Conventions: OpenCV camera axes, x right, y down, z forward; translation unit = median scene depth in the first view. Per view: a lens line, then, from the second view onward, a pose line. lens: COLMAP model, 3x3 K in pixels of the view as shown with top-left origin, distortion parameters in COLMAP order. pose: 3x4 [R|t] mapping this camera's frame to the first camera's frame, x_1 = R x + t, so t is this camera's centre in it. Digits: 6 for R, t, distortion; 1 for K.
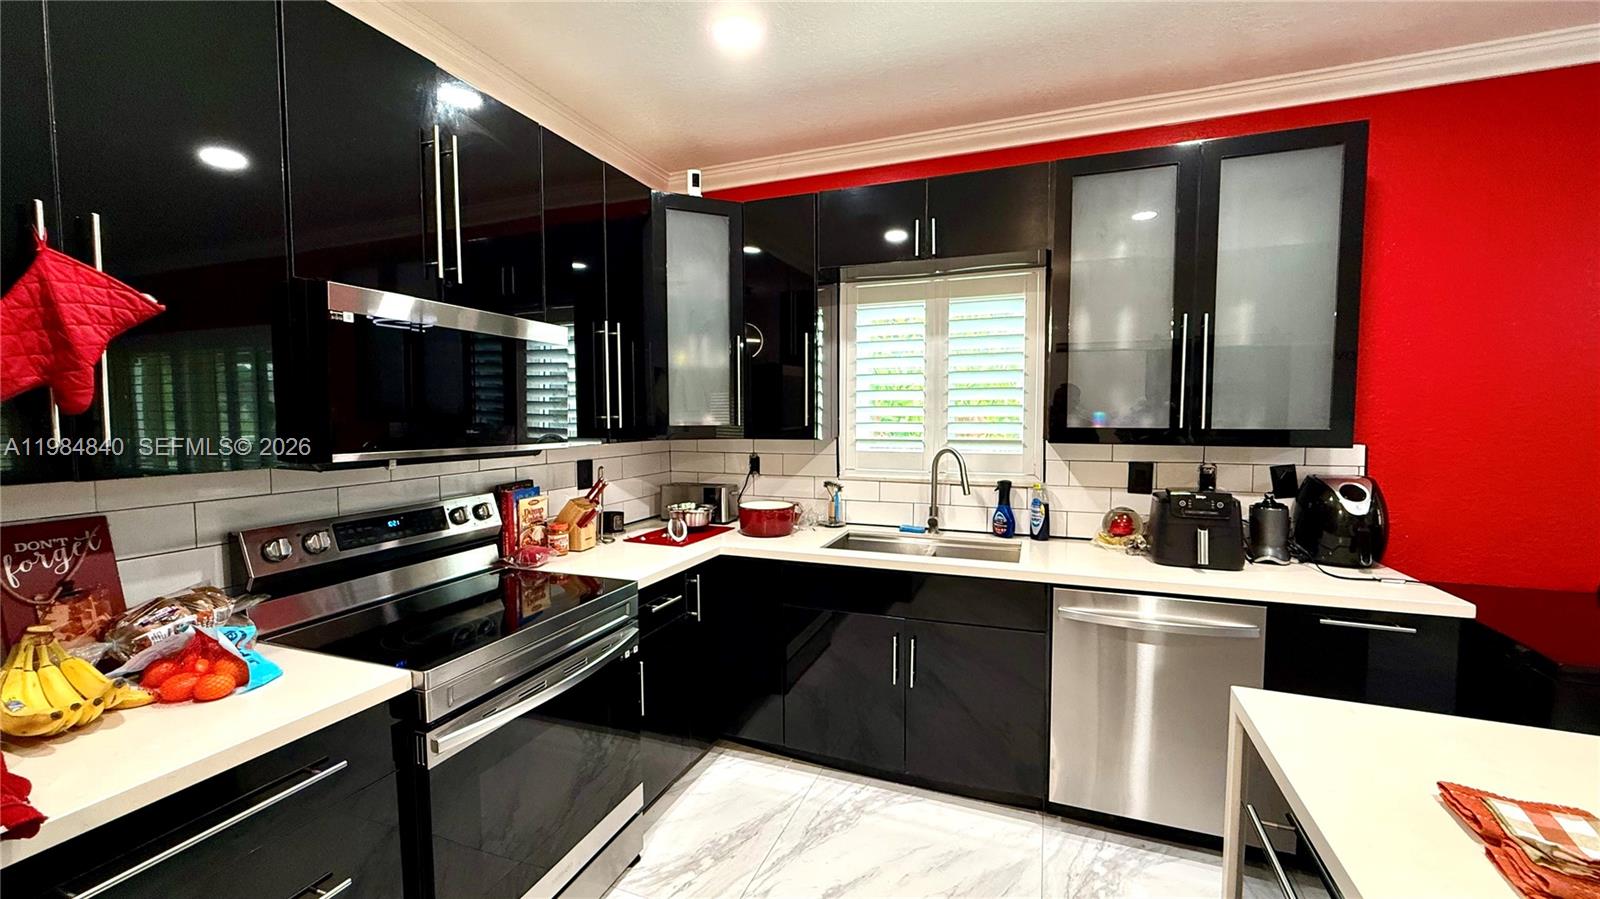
lens RADIAL K [[627.9, 0, 798.9], [0, 627.9, 445.8], [0, 0, 1]] dist [-0.002868, -0.000142]
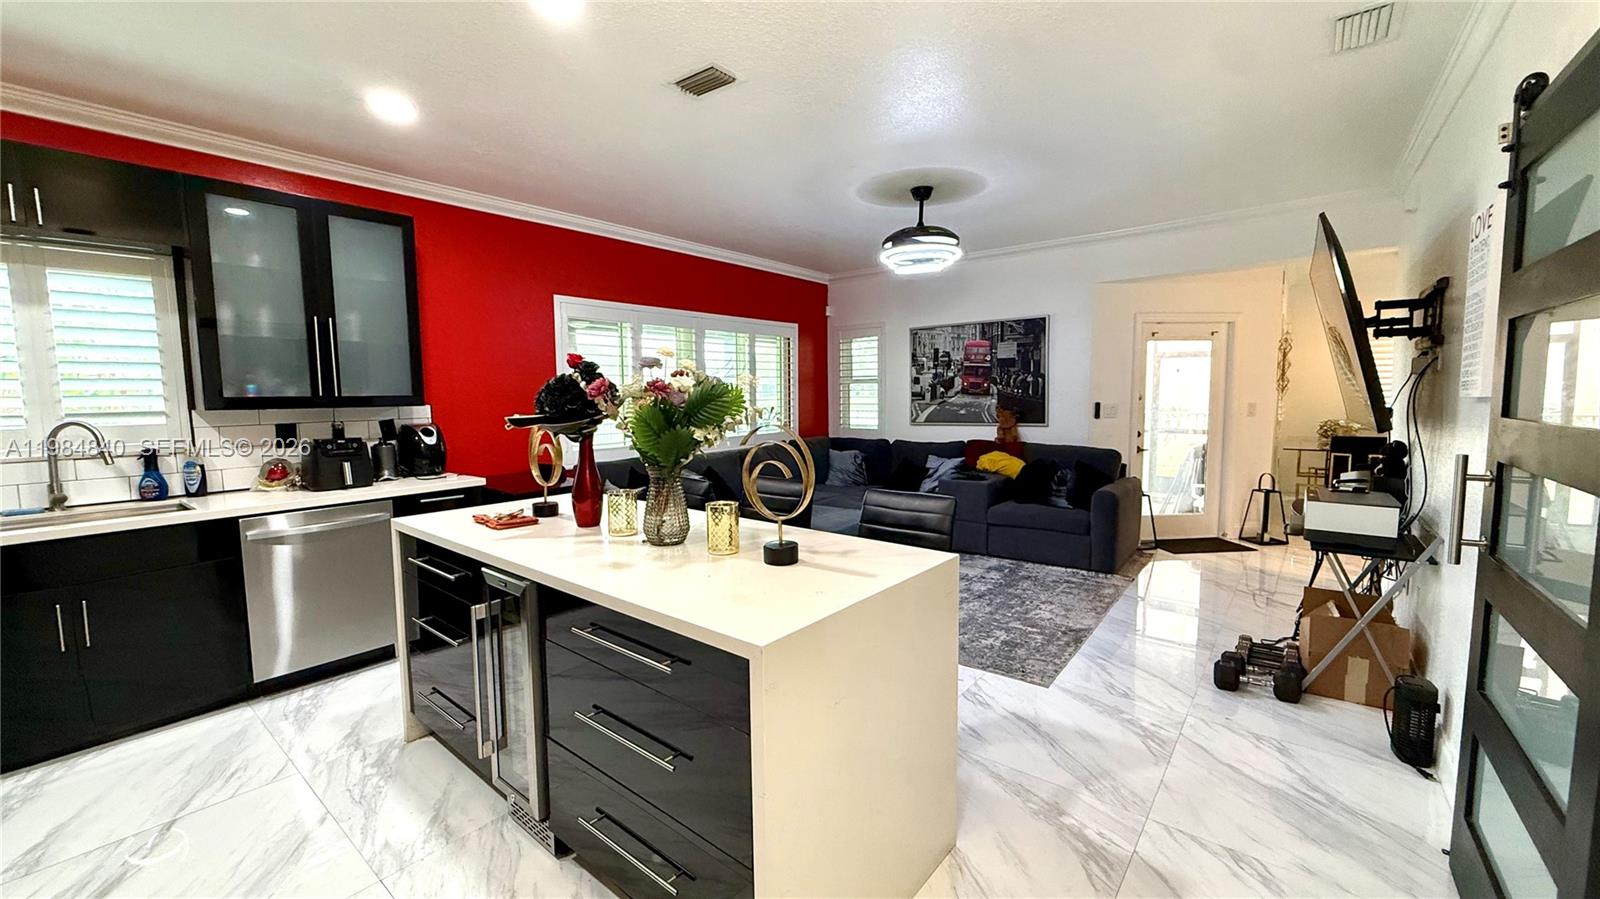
lens RADIAL K [[627.9, 0, 798.9], [0, 627.9, 445.8], [0, 0, 1]] dist [-0.002868, -0.000142]
pose [[0.287049, -0.087937, 0.953871, -0.427195], [0.061600, 0.995411, 0.073229, 0.045037], [-0.955933, 0.037738, 0.291149, -0.432841]]
